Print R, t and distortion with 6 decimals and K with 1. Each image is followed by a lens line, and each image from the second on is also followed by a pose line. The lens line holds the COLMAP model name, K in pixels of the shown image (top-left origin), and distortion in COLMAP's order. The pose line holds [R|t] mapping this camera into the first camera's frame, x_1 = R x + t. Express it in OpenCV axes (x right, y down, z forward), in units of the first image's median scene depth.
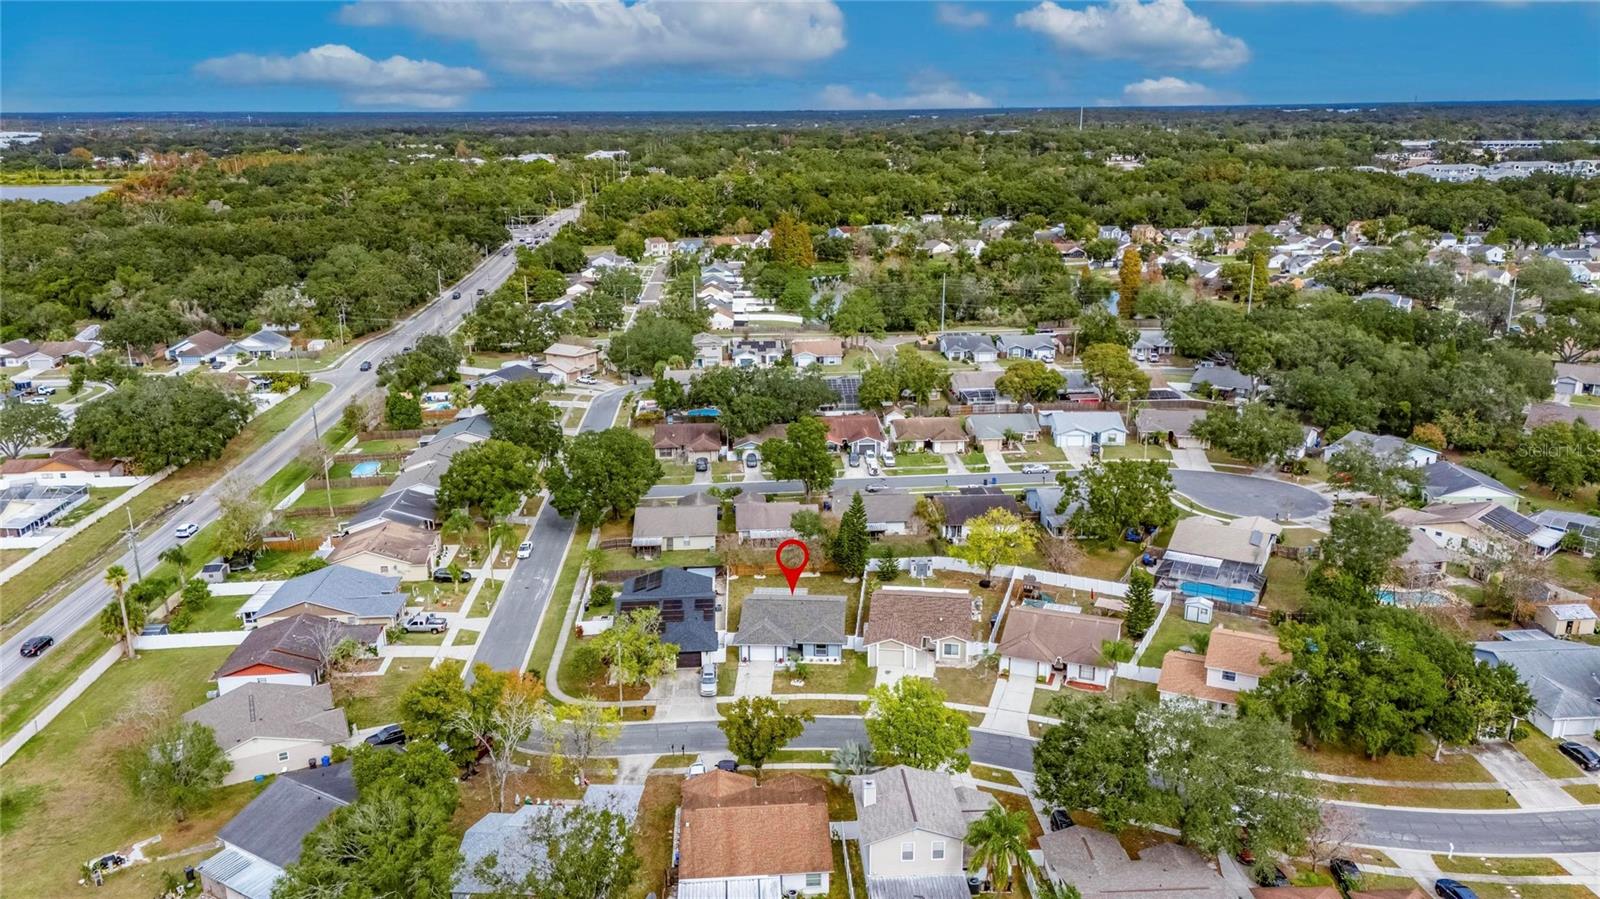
lens RADIAL K [[1170.2, 0, 810.3], [0, 1170.2, 448.2], [0, 0, 1]] dist [0.105432, -0.129578]
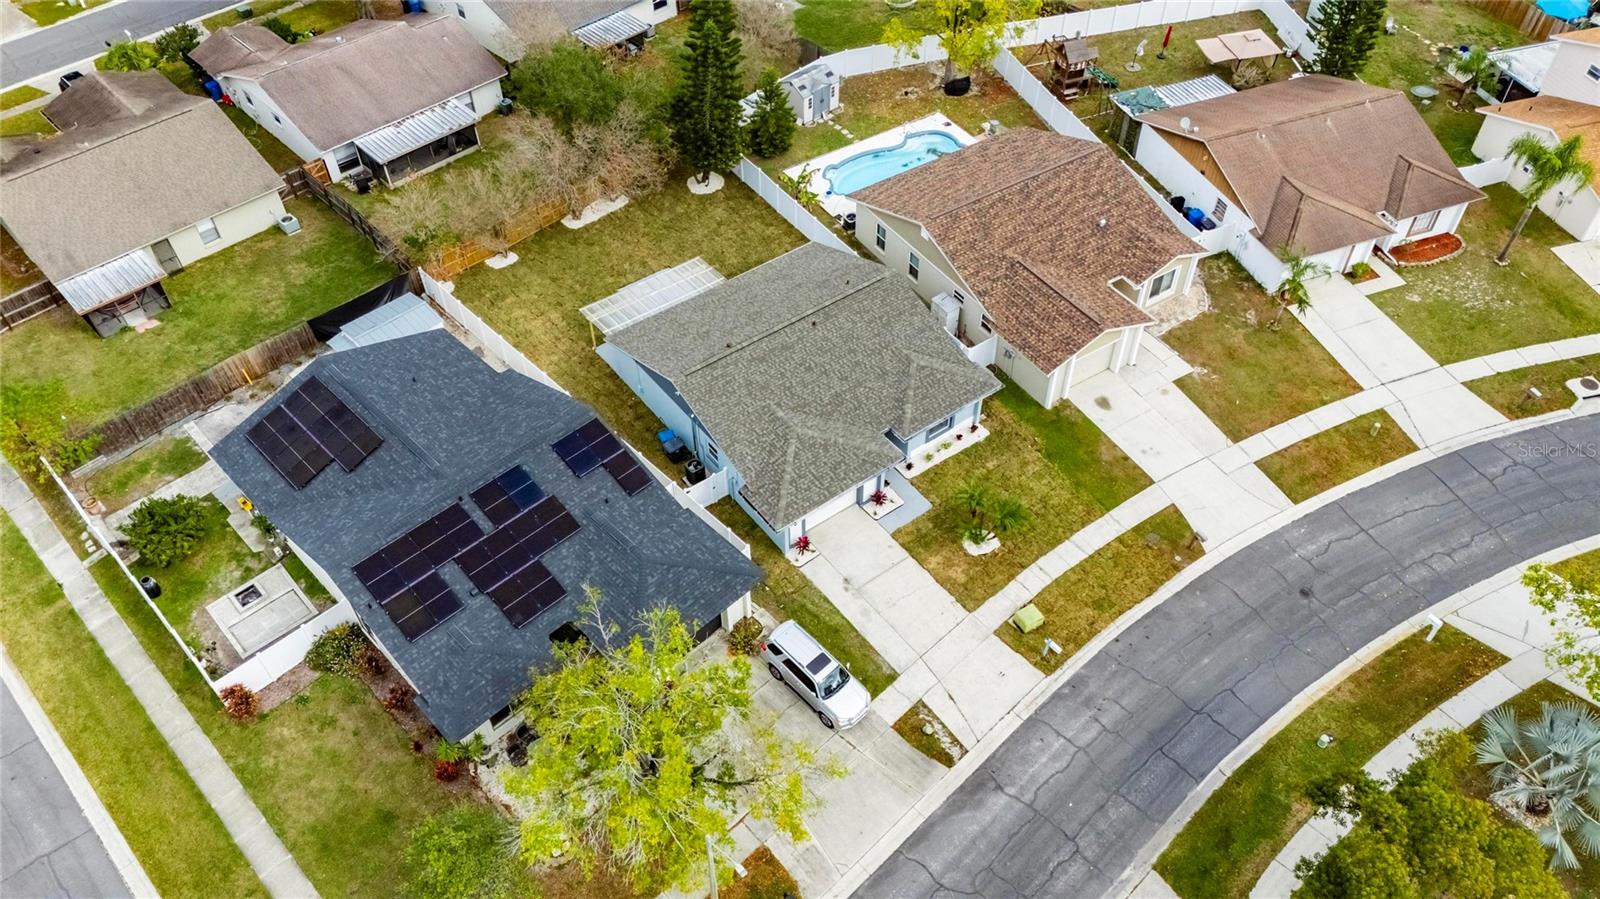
lens RADIAL K [[1173.5, 0, 809.0], [0, 1173.5, 450.6], [0, 0, 1]] dist [0.072027, -0.060981]
pose [[0.758894, -0.473628, 0.446942, -0.166066], [0.184293, 0.814463, 0.550169, -0.034630], [-0.624593, -0.335152, 0.705377, 0.617899]]
